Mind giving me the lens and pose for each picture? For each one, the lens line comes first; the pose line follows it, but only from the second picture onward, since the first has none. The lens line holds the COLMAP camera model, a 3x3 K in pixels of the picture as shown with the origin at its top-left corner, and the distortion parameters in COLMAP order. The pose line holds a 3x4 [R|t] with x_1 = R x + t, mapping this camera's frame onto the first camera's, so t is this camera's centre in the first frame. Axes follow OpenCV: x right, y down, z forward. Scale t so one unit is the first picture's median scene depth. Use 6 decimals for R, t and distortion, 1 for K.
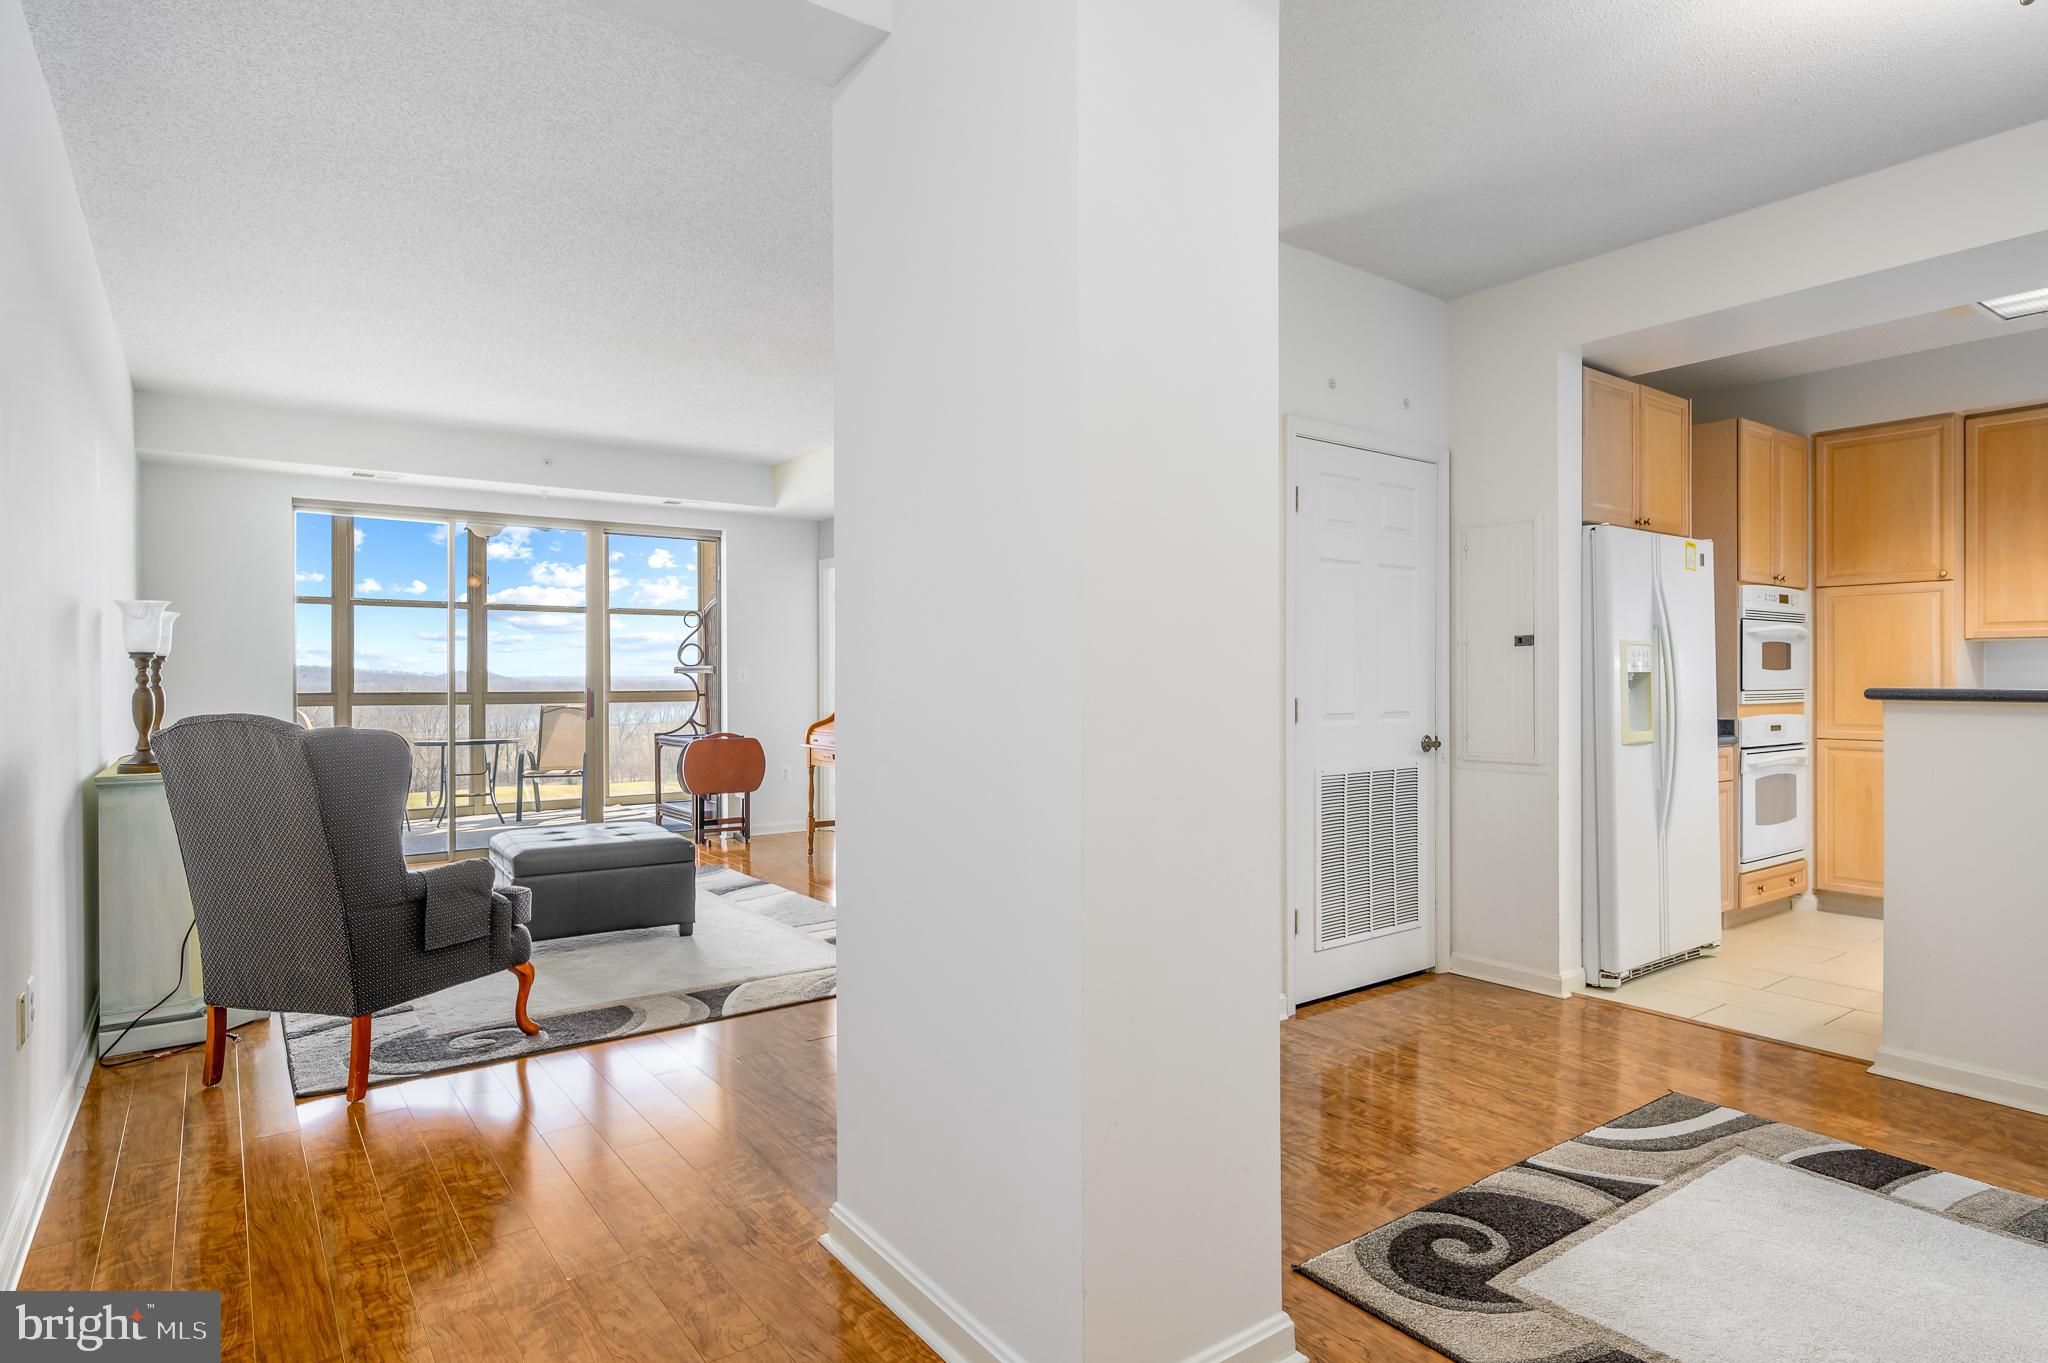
lens RADIAL K [[1098.3, 0, 1031.0], [0, 1098.3, 679.0], [0, 0, 1]] dist [0.000753, -0.000092]
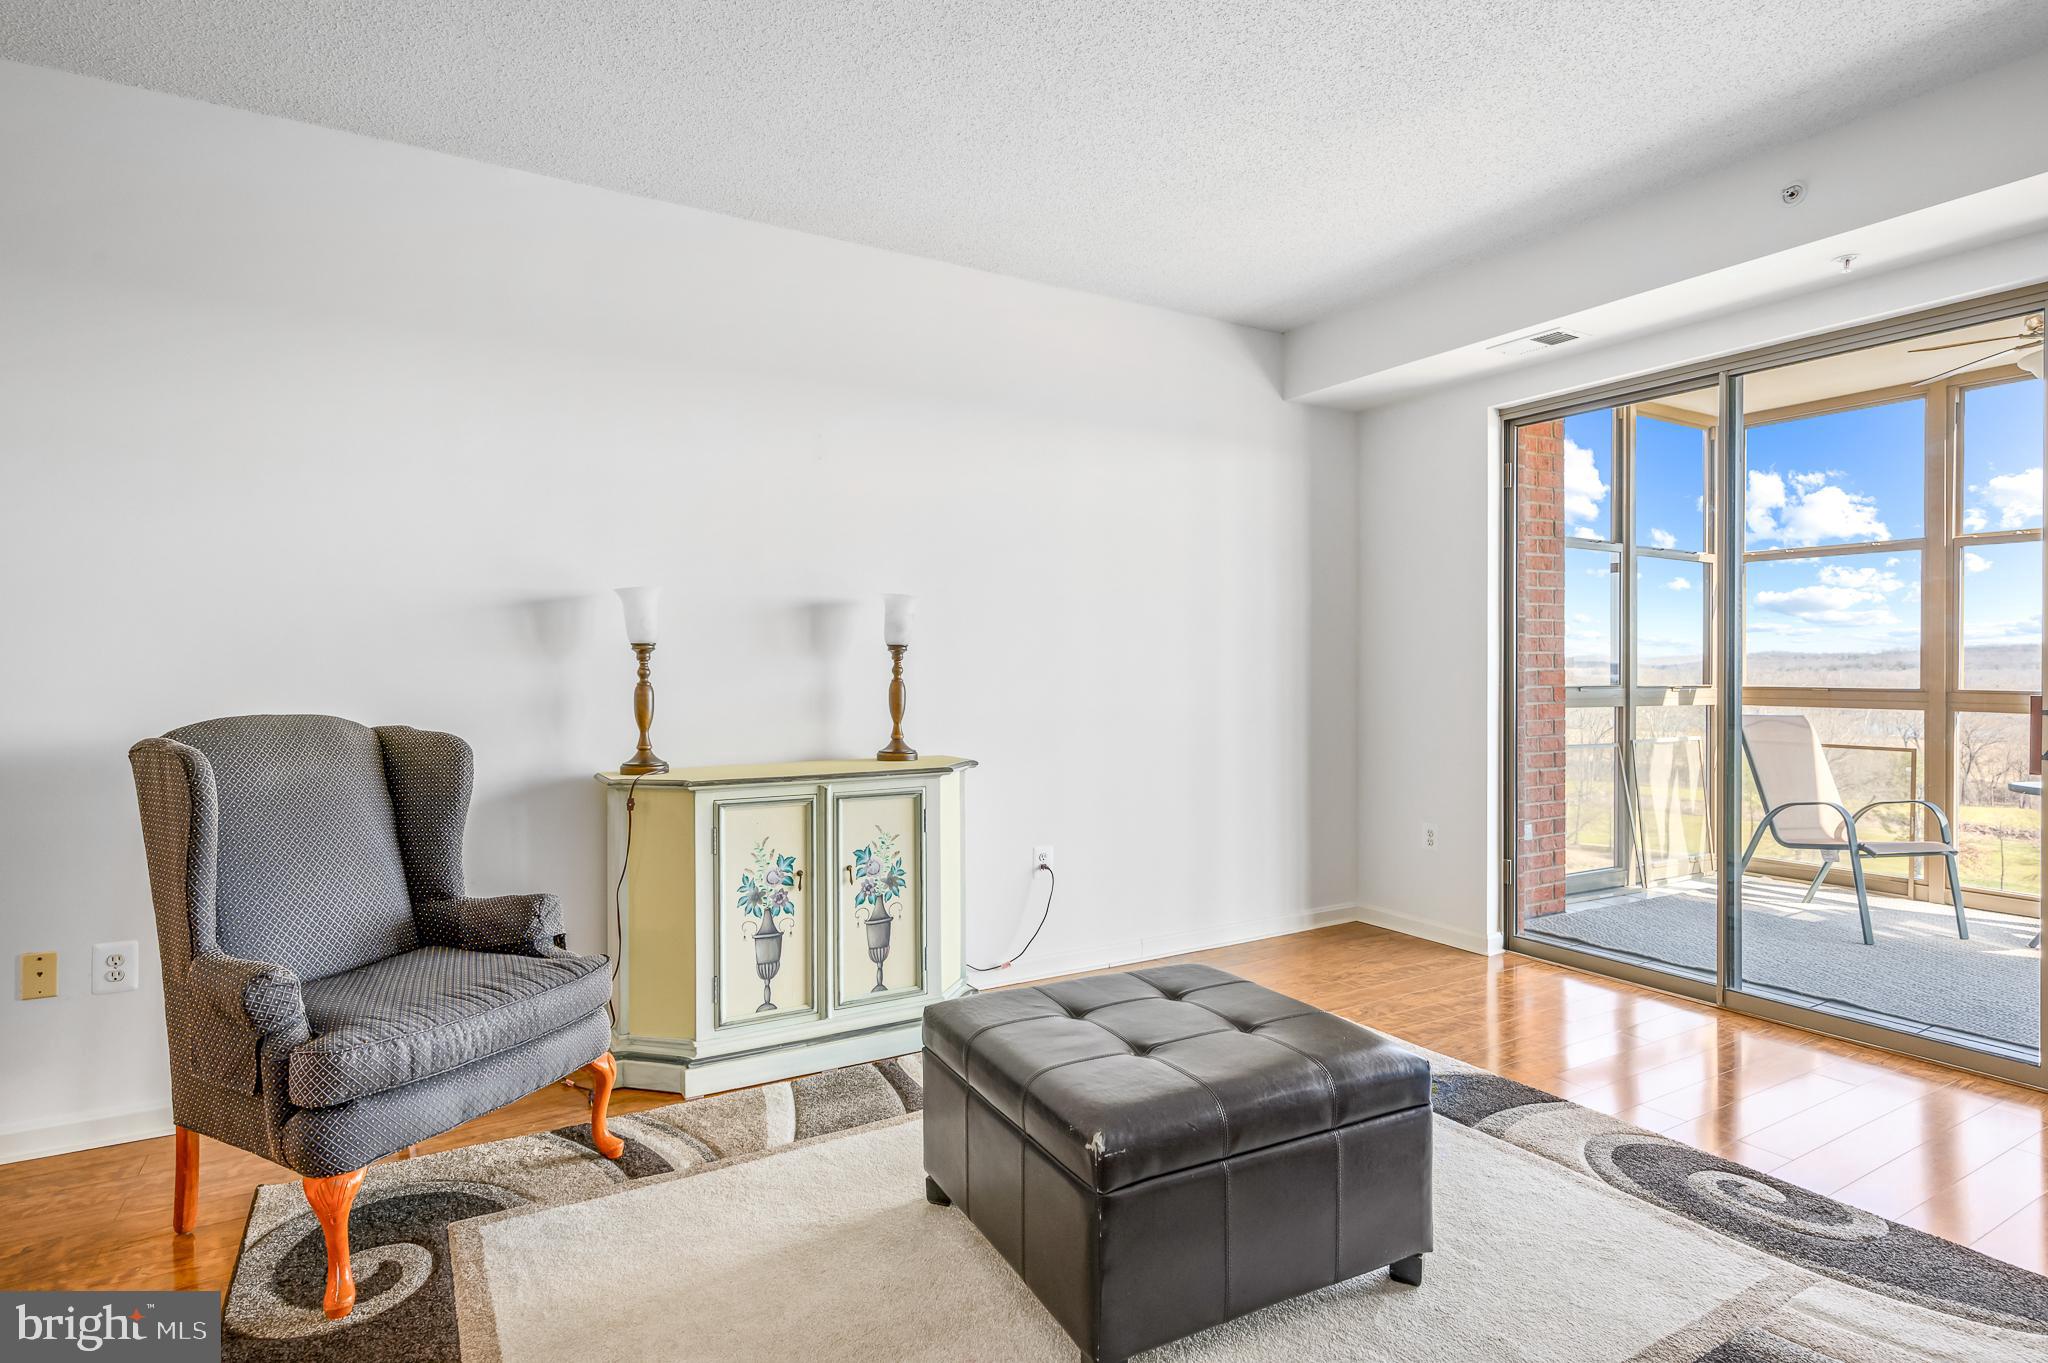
lens RADIAL K [[1054.4, 0, 1031.1], [0, 1054.4, 672.8], [0, 0, 1]] dist [-0.000942, 0.000079]
pose [[-0.099885, 0.009307, -0.994955, 0.032300], [-0.000380, 0.999956, 0.009392, -0.006164], [0.994999, 0.001316, -0.099877, 1.102286]]
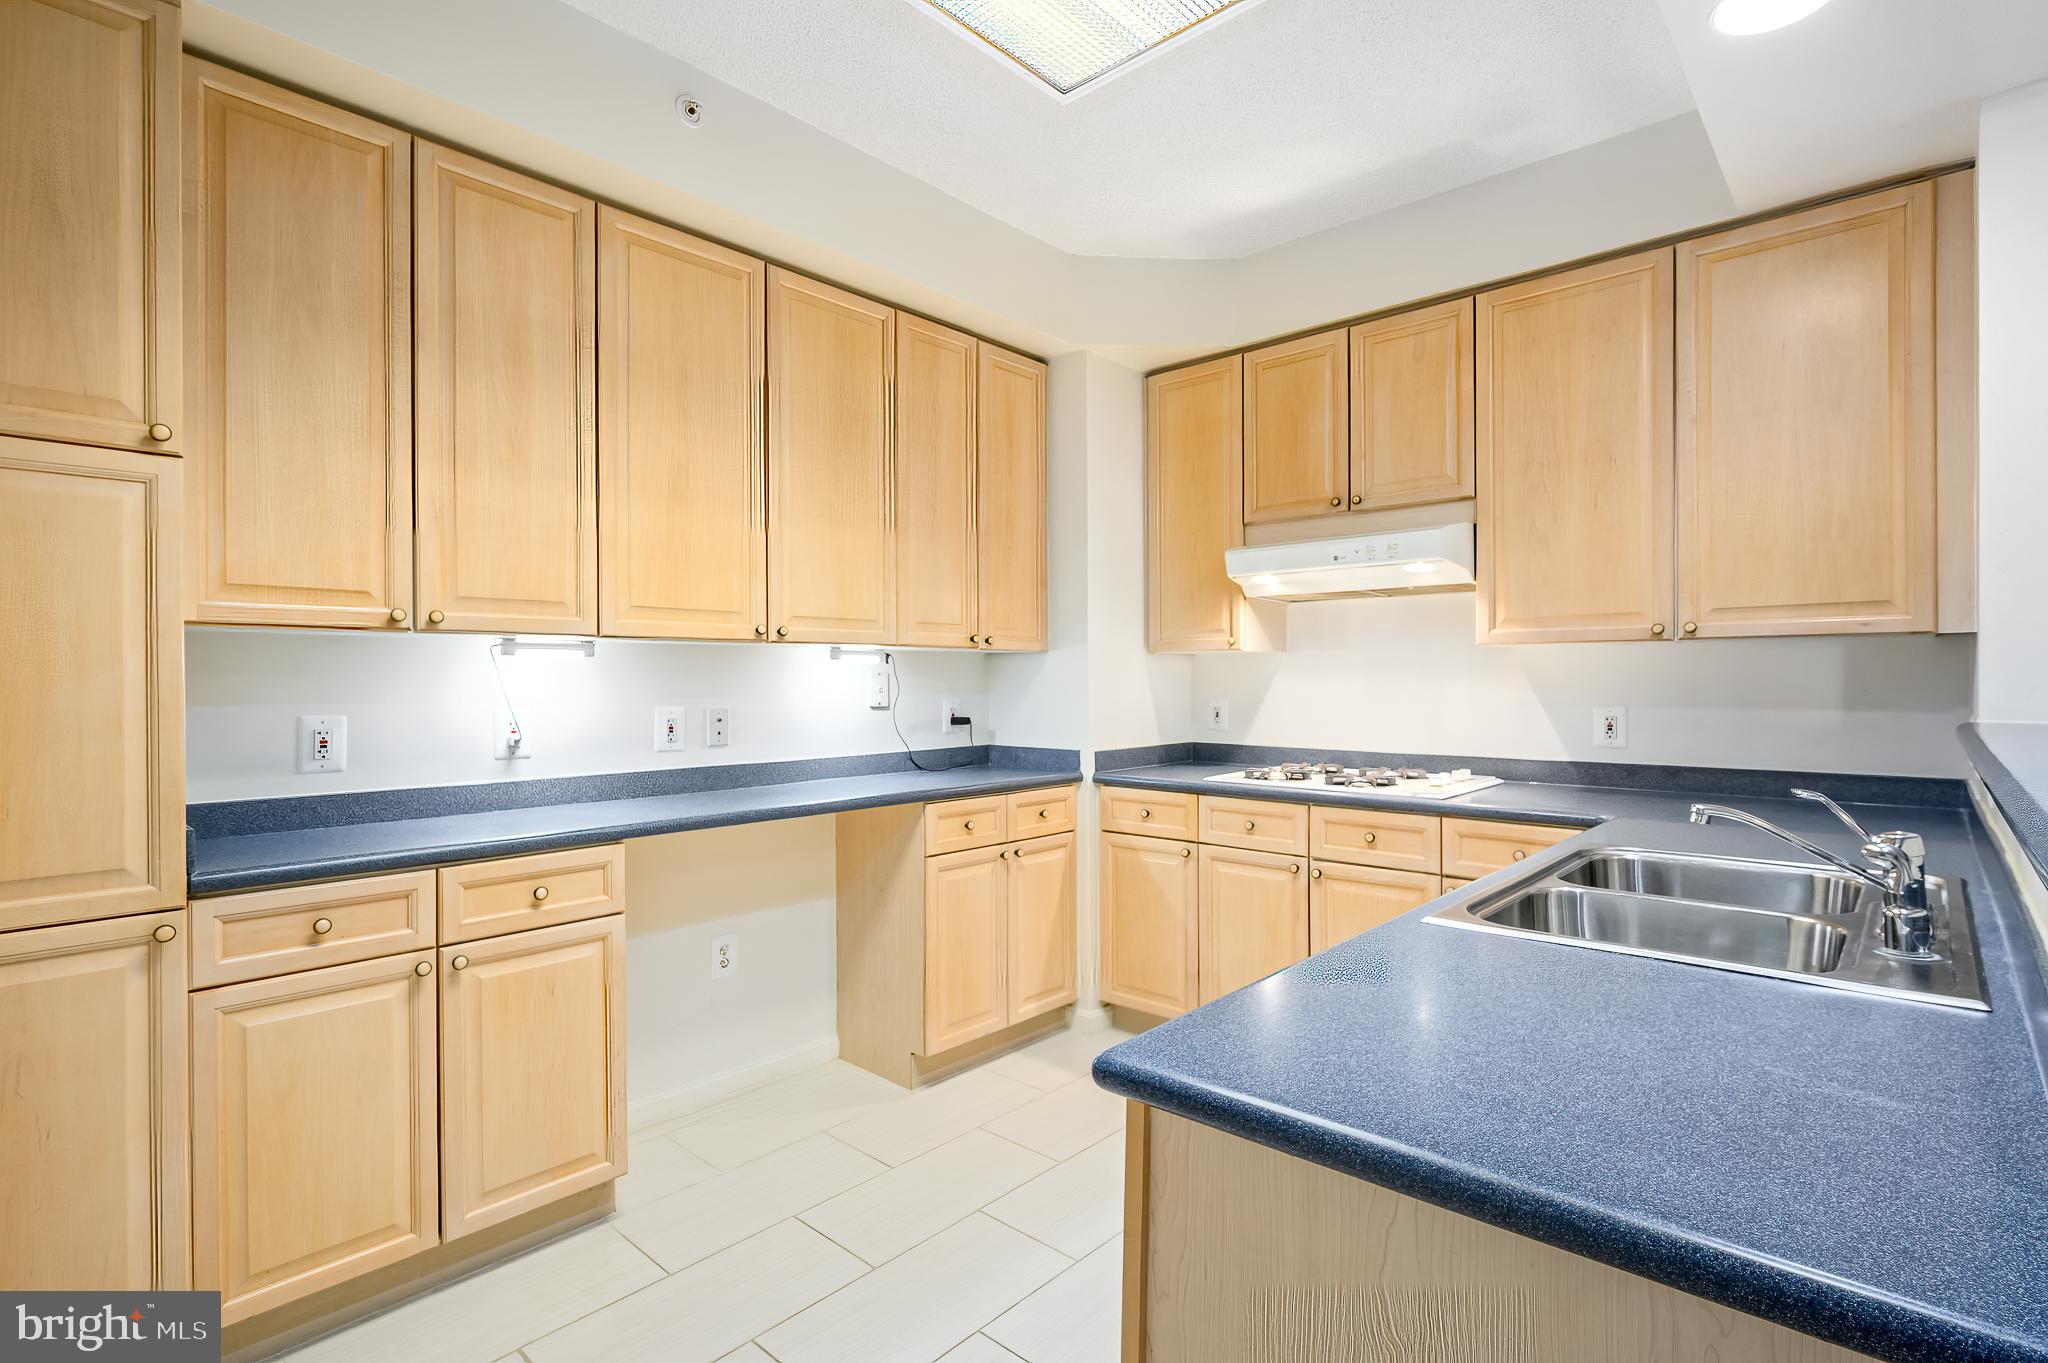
lens RADIAL K [[982.4, 0, 1033.3], [0, 982.4, 683.2], [0, 0, 1]] dist [-0.004094, -0.001070]
pose [[-0.199282, 0.000416, 0.979942, 0.505227], [0.006838, 0.999976, 0.000966, -0.014665], [-0.979918, 0.006893, -0.199280, 0.856877]]
